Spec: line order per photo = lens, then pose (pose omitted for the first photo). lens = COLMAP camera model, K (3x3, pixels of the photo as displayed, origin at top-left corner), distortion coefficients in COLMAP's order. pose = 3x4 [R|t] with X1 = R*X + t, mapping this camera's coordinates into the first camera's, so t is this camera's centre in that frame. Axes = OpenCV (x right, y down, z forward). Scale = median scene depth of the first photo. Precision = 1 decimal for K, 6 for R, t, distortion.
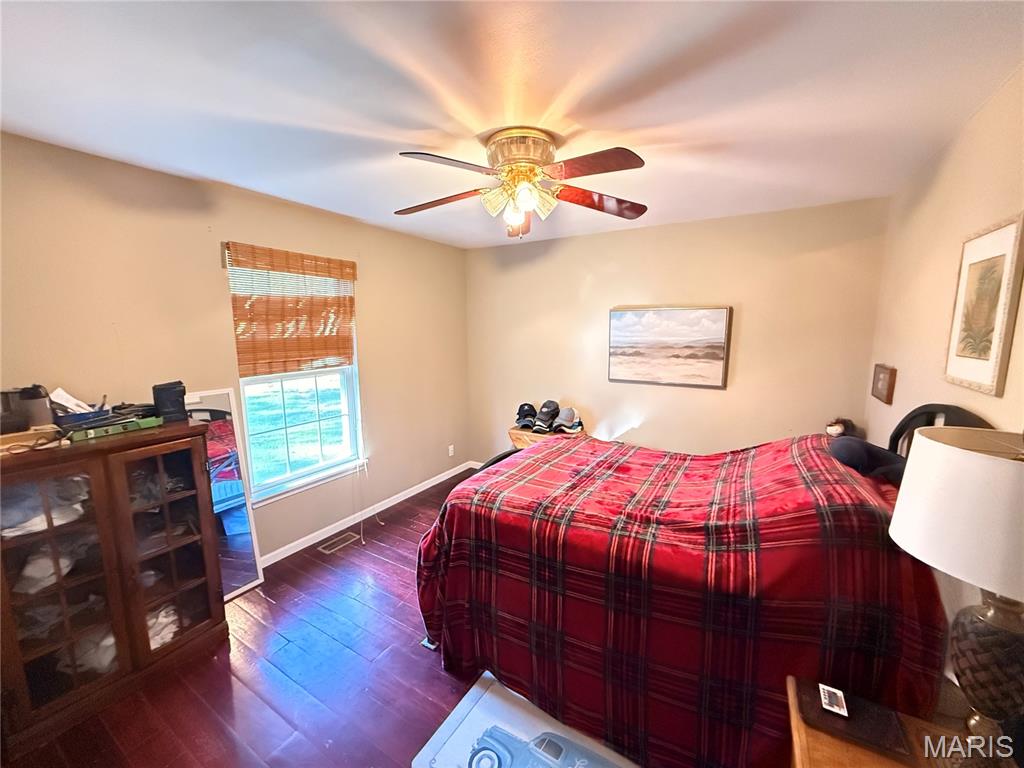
lens RADIAL K [[406.9, 0, 509.4], [0, 406.9, 386.9], [0, 0, 1]] dist [-0.000790, 0.000770]
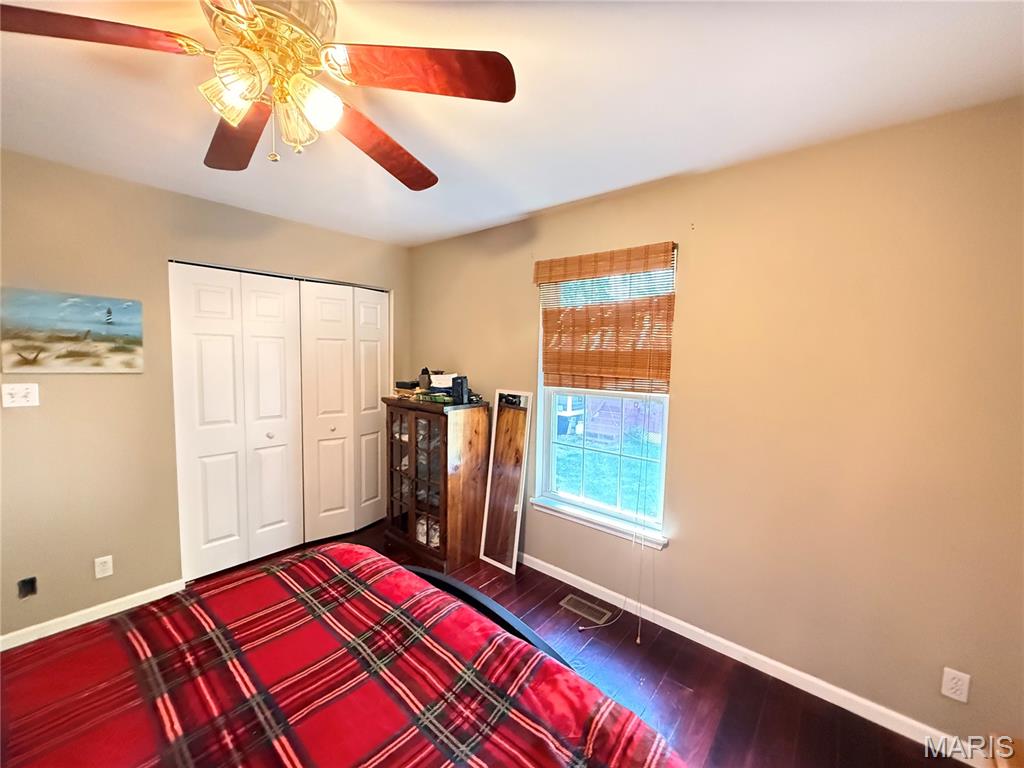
lens RADIAL K [[406.9, 0, 510.5], [0, 406.9, 380.3], [0, 0, 1]] dist [-0.000790, 0.000770]
pose [[-0.153732, 0.077265, -0.985087, 0.374537], [-0.160179, 0.981803, 0.102005, -0.118983], [0.975043, 0.173472, -0.138558, 0.955760]]
